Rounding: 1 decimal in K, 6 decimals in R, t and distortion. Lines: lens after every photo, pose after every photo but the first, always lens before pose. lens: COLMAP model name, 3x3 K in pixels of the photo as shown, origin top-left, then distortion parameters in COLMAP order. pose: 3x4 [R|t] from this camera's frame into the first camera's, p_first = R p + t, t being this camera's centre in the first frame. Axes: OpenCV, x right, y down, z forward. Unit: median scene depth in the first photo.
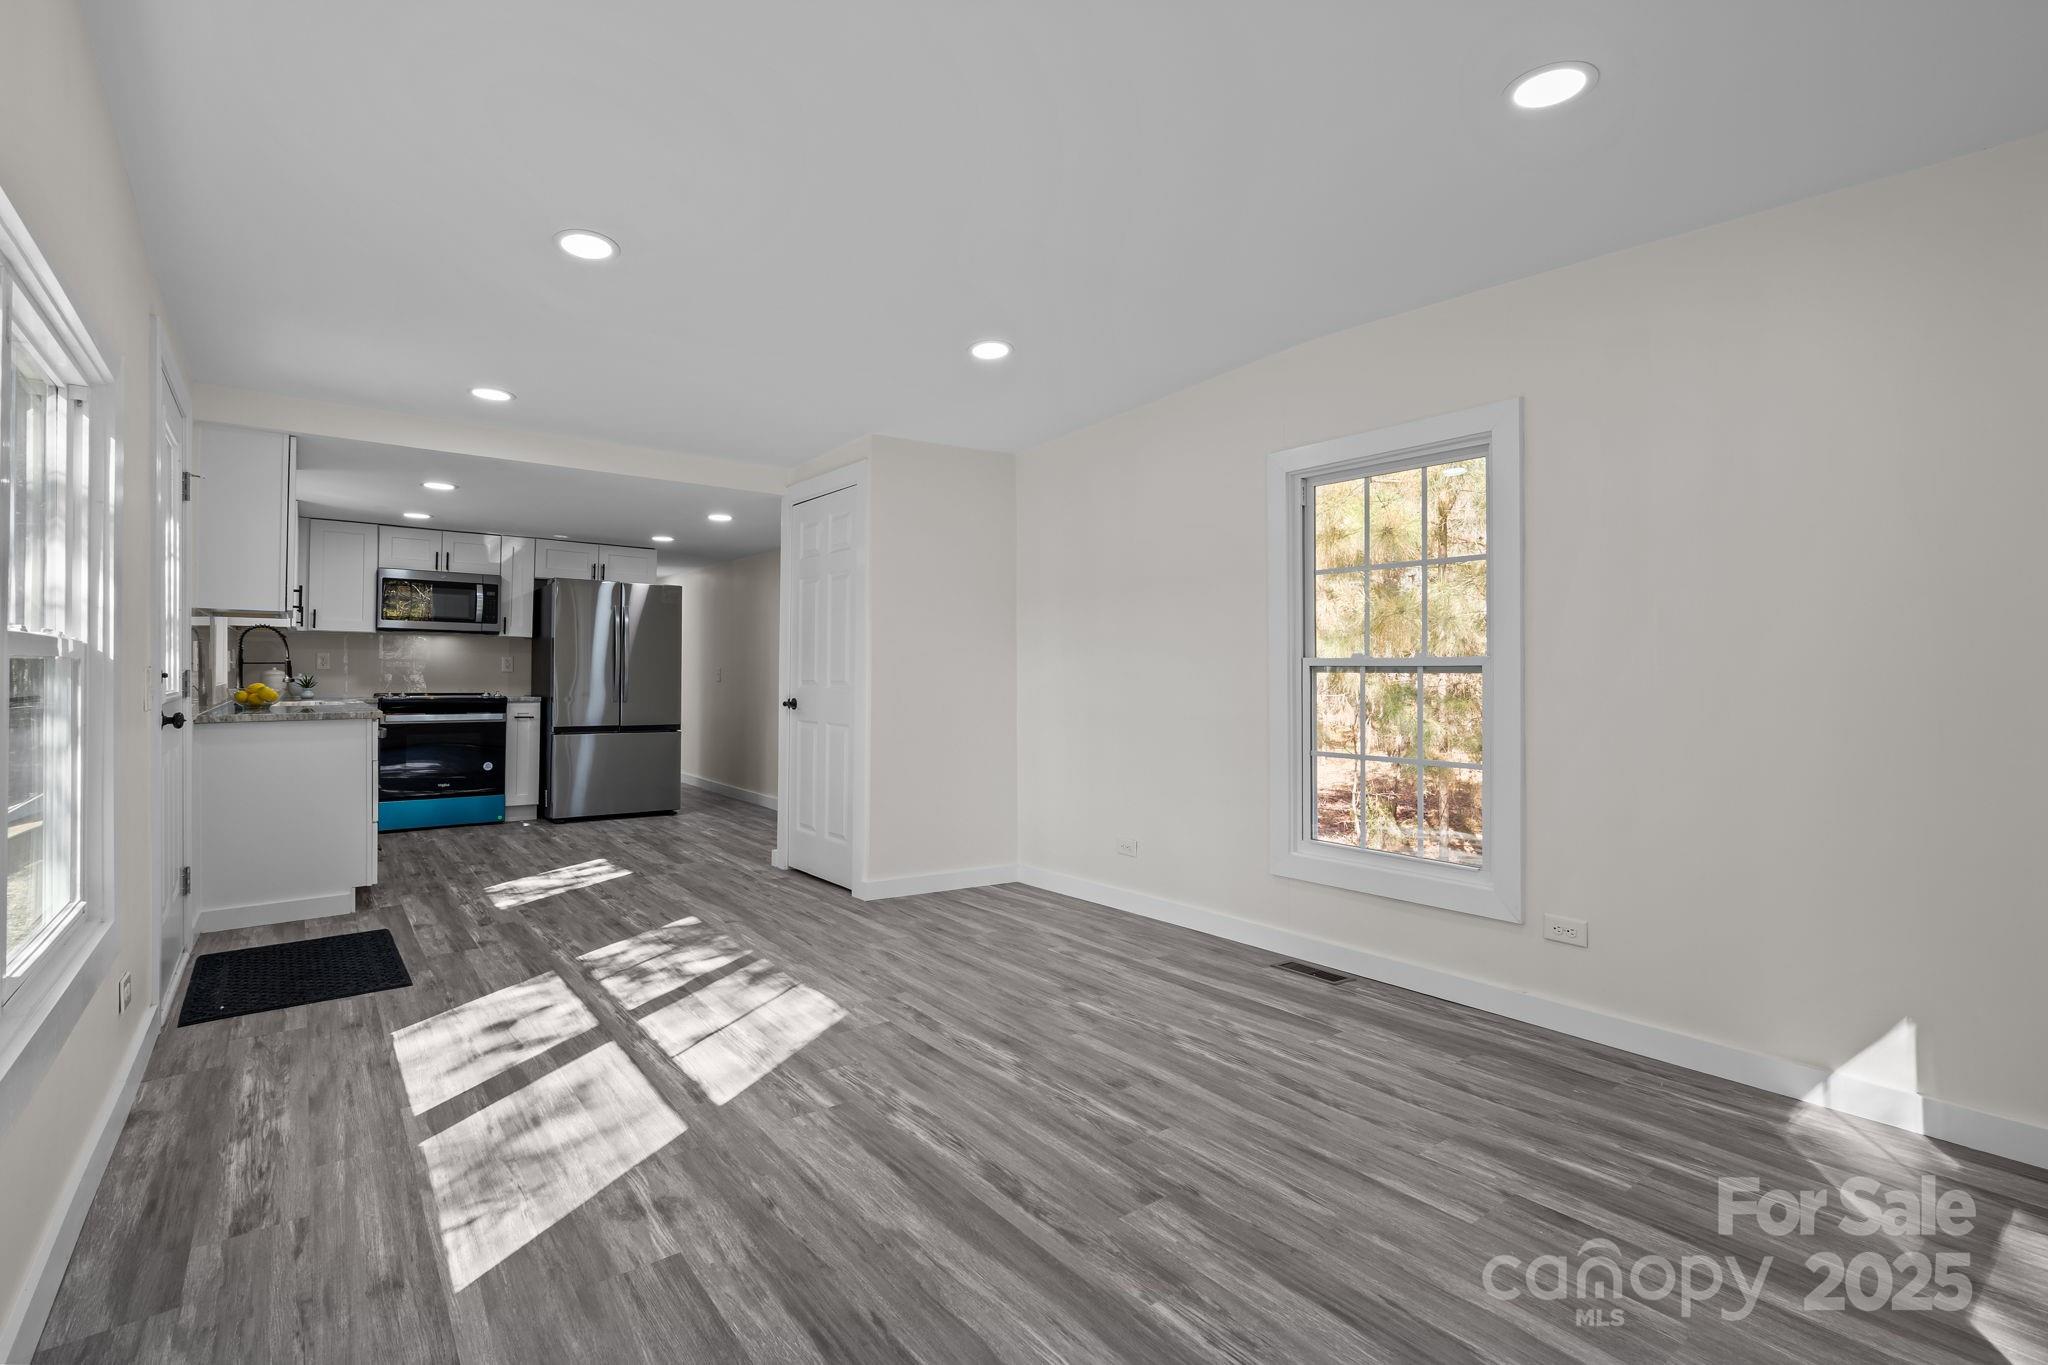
lens RADIAL K [[934.2, 0, 1018.8], [0, 934.2, 672.1], [0, 0, 1]] dist [-0.005761, 0.003299]
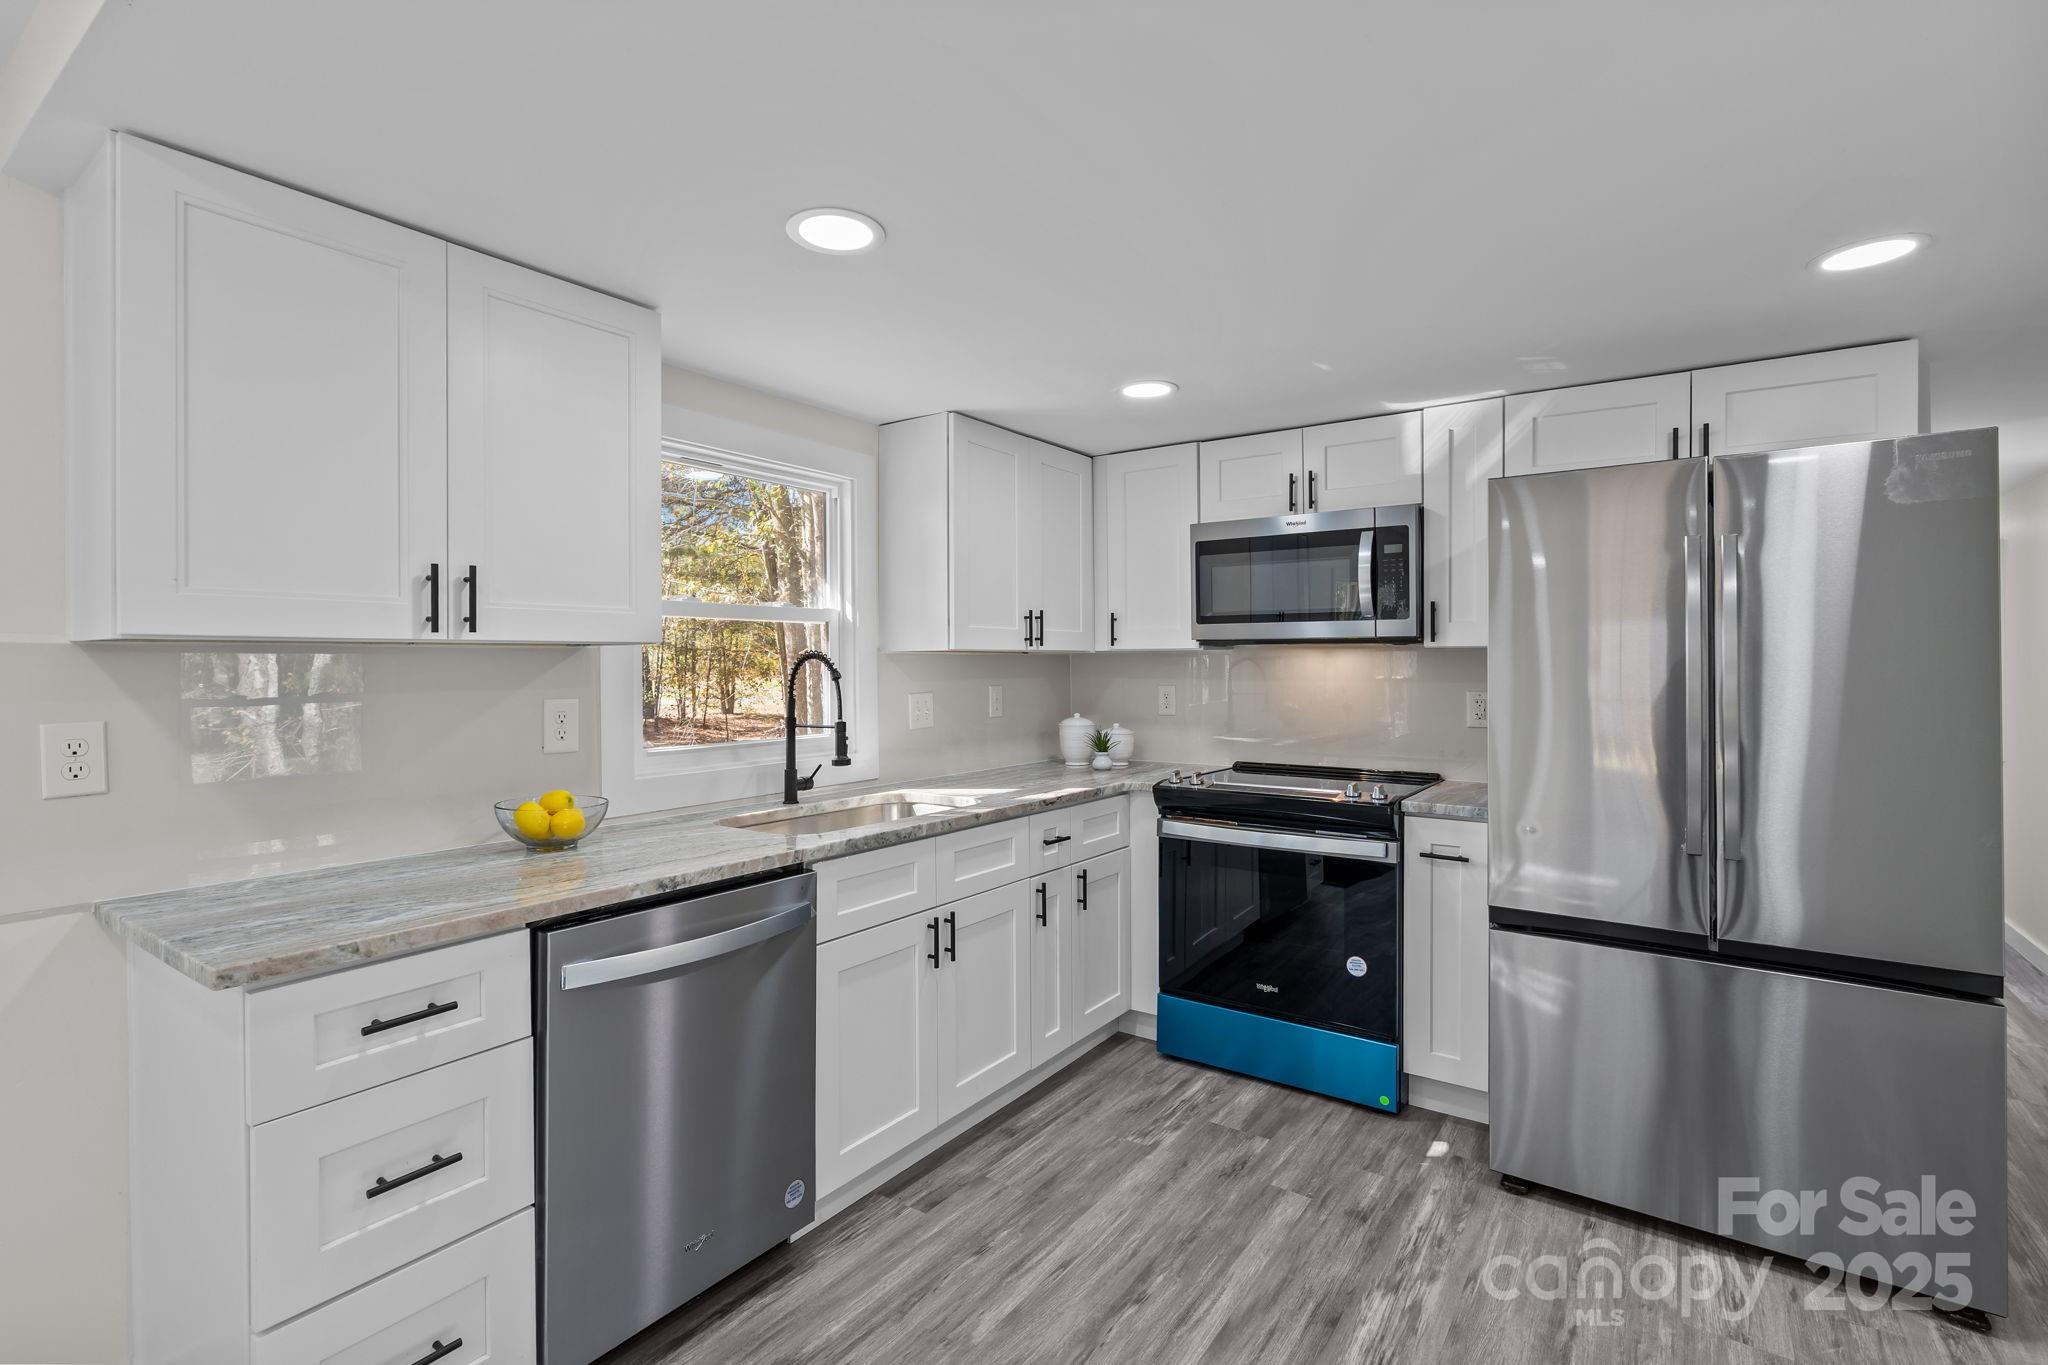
lens RADIAL K [[934.2, 0, 1026.3], [0, 934.2, 656.9], [0, 0, 1]] dist [-0.005761, 0.003299]
pose [[0.287336, -0.014596, -0.957719, -0.513032], [0.006389, 0.999891, -0.013322, -0.074581], [0.957808, -0.002291, 0.287398, 1.773026]]
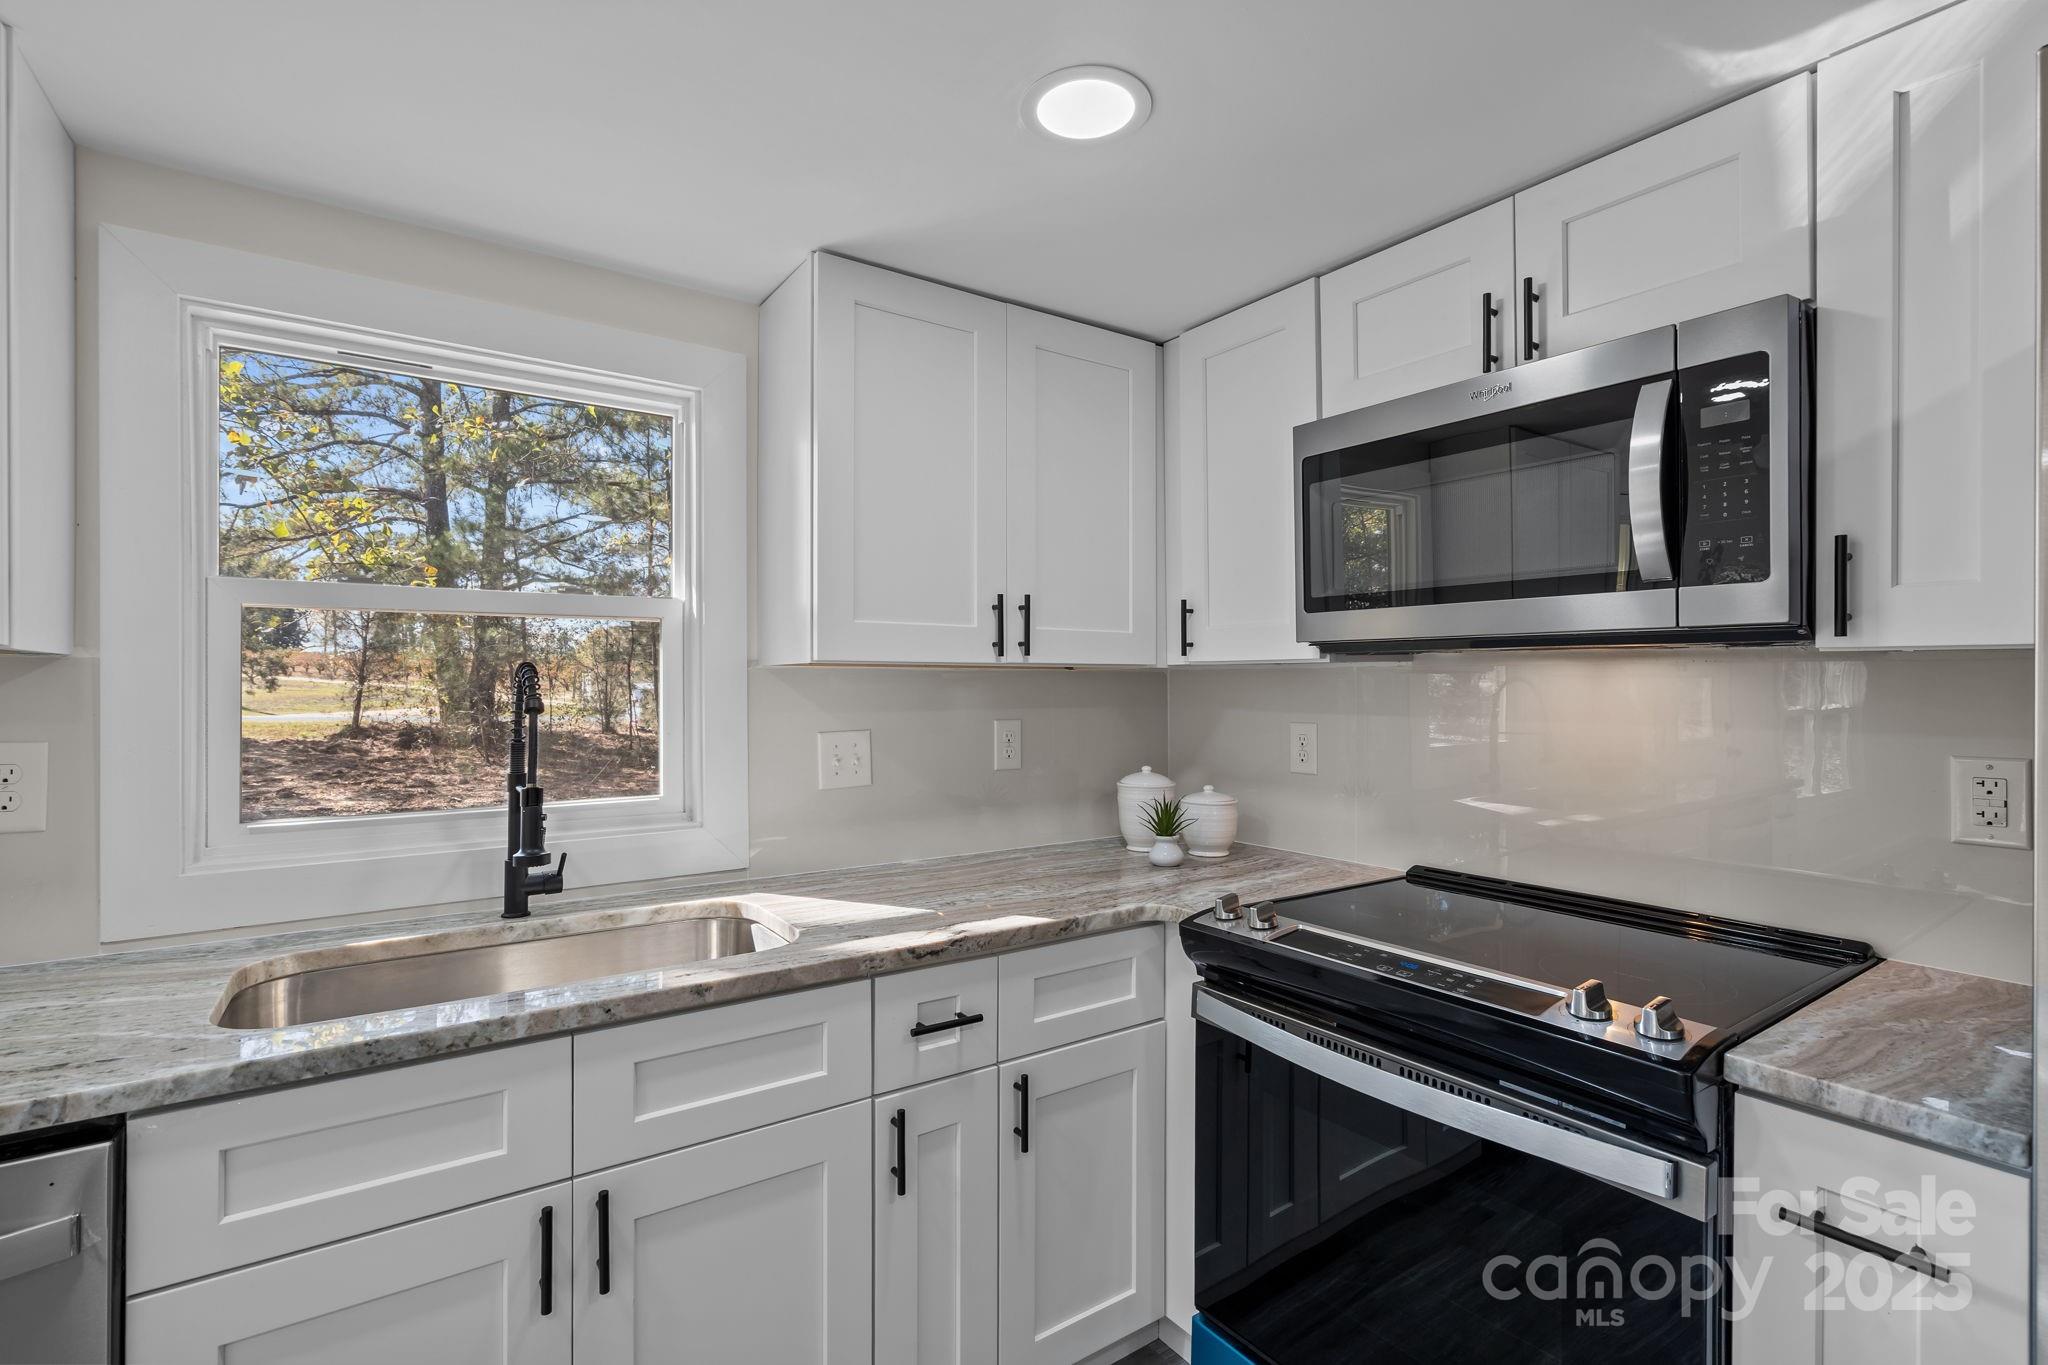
lens RADIAL K [[934.2, 0, 1023.0], [0, 934.2, 682.3], [0, 0, 1]] dist [-0.005761, 0.003299]
pose [[-0.054774, -0.009716, -0.998451, -0.947302], [0.001078, 0.999951, -0.009790, -0.077737], [0.998498, -0.001612, -0.054761, 2.167492]]
